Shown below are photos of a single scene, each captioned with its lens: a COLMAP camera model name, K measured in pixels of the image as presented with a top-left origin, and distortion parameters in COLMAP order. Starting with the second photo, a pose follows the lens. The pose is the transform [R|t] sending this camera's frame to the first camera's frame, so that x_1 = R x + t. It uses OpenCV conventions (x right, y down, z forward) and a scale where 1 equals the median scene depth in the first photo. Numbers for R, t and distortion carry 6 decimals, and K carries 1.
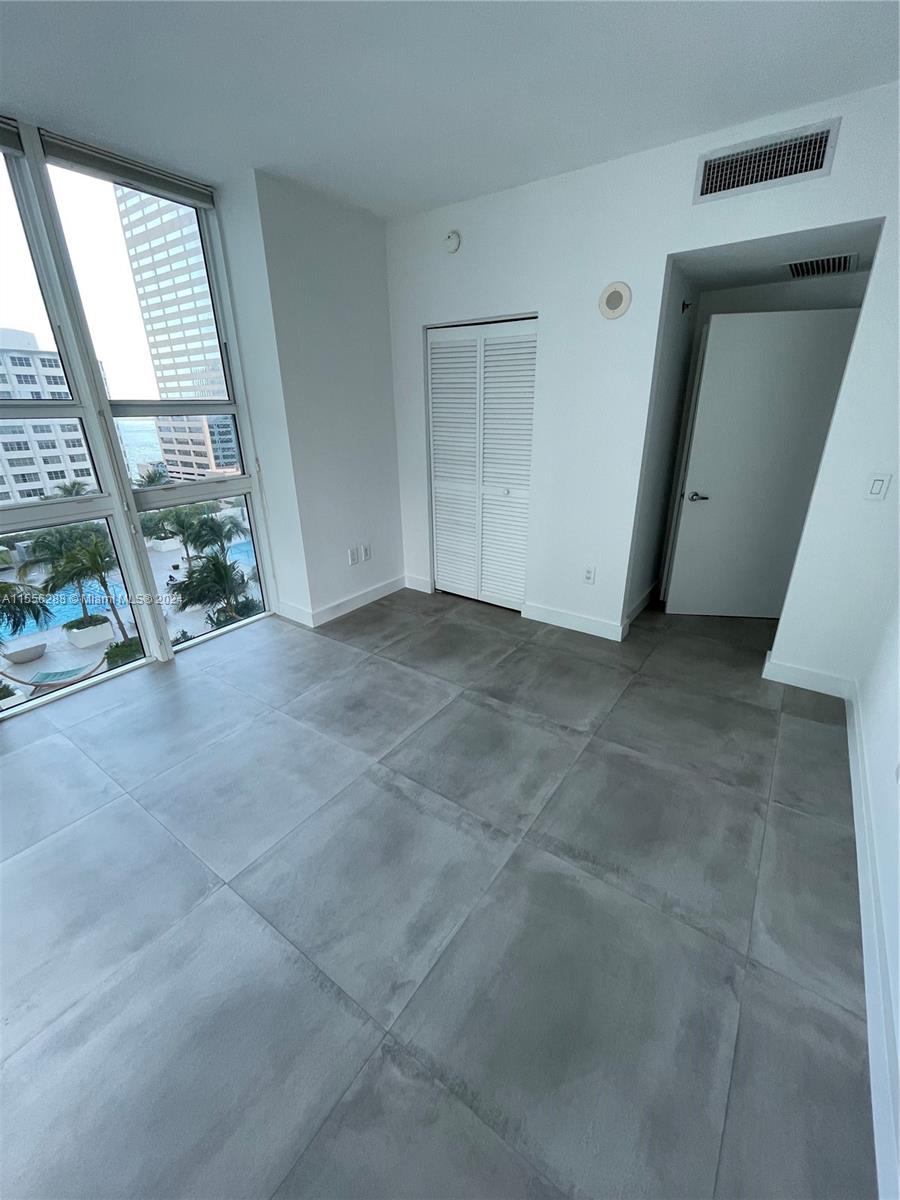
lens RADIAL K [[481.3, 0, 457.1], [0, 481.3, 601.9], [0, 0, 1]] dist [-0.001789, -0.000050]
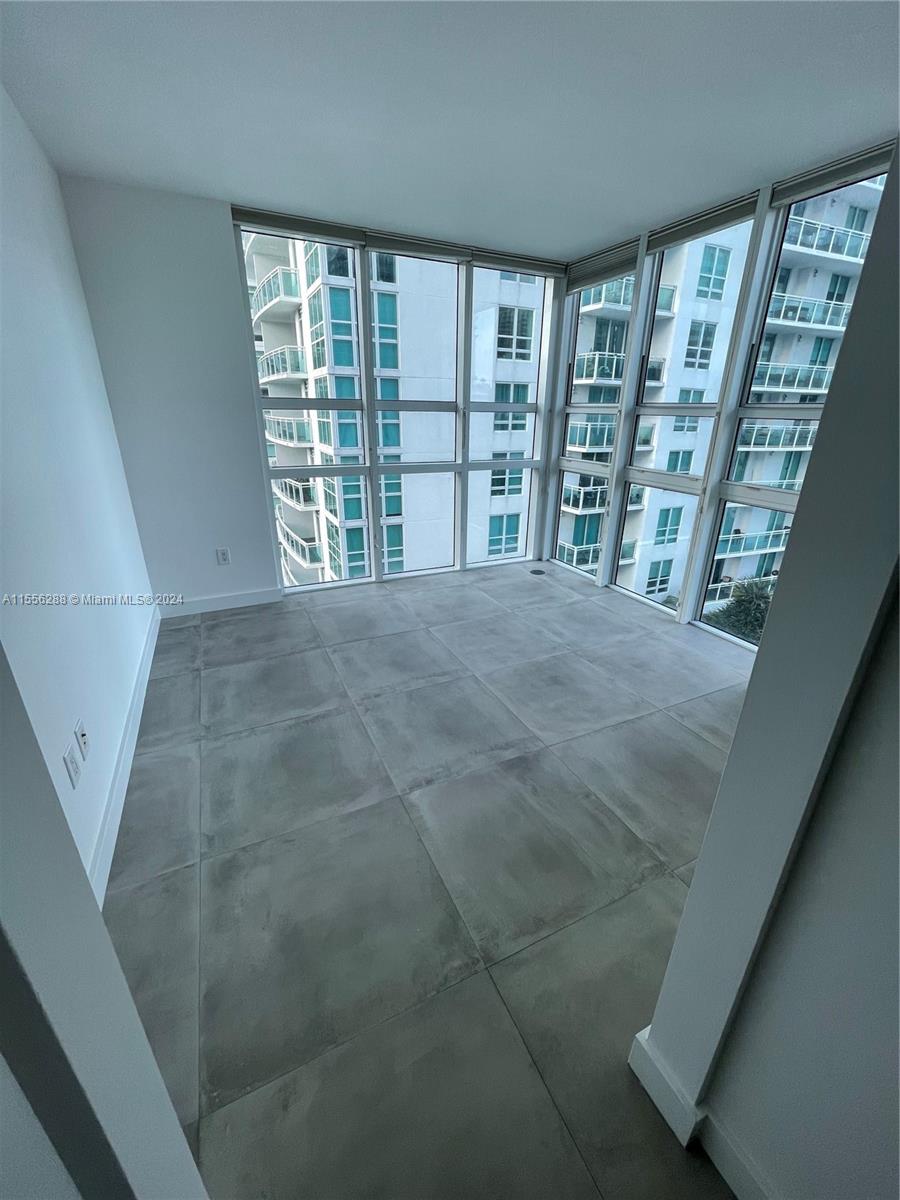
lens RADIAL K [[481.3, 0, 457.1], [0, 481.3, 601.9], [0, 0, 1]] dist [-0.001789, -0.000050]
pose [[-0.480552, 0.329635, -0.812656, 0.879076], [-0.342480, 0.782540, 0.519940, -0.503554], [0.807327, 0.528177, -0.263158, 1.221958]]
